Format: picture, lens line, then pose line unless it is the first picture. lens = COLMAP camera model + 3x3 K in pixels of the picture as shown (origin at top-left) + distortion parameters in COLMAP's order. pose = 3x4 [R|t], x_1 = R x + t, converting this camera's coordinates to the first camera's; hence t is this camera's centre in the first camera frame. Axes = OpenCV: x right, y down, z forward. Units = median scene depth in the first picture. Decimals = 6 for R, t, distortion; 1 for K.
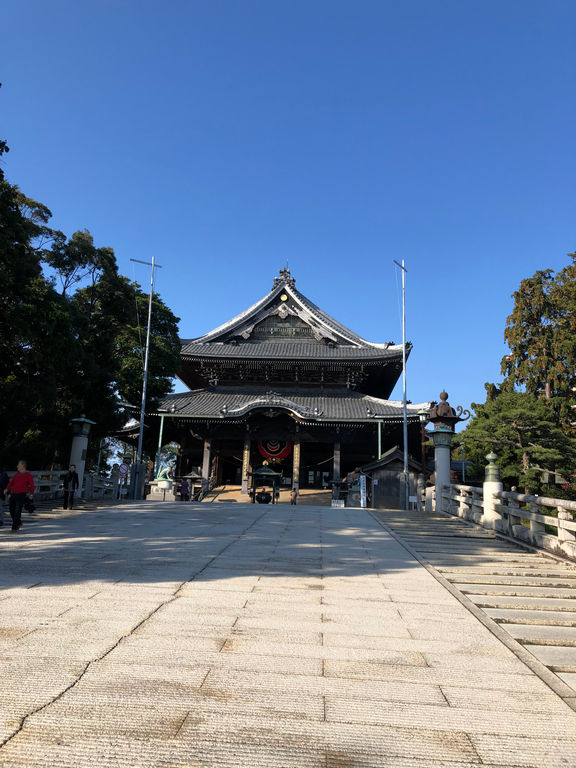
lens RADIAL K [[621.7, 0, 288.0], [0, 621.7, 384.0], [0, 0, 1]] dist [0.016326, 0.005618]
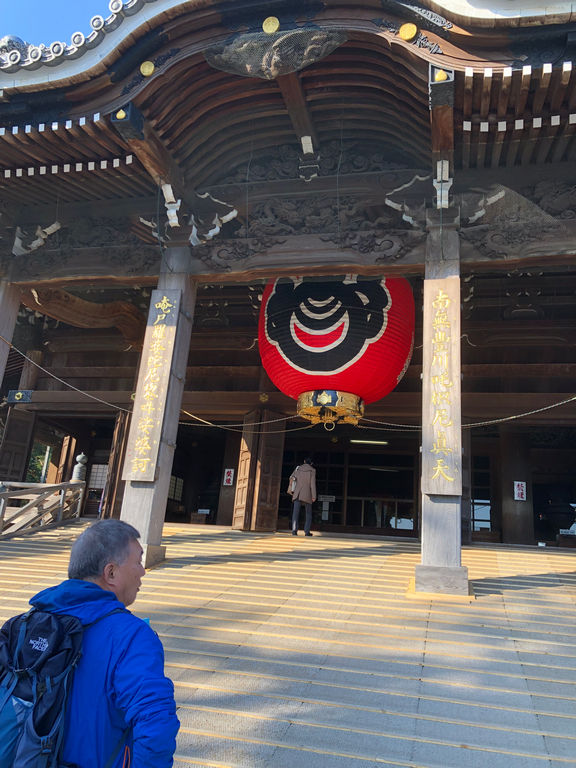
lens RADIAL K [[621.7, 0, 288.0], [0, 621.7, 384.0], [0, 0, 1]] dist [0.016326, 0.005618]
pose [[0.981204, -0.018037, -0.192127, 0.004674], [0.000643, 0.995922, -0.090214, 0.122192], [0.192971, 0.088395, 0.977215, 0.716007]]
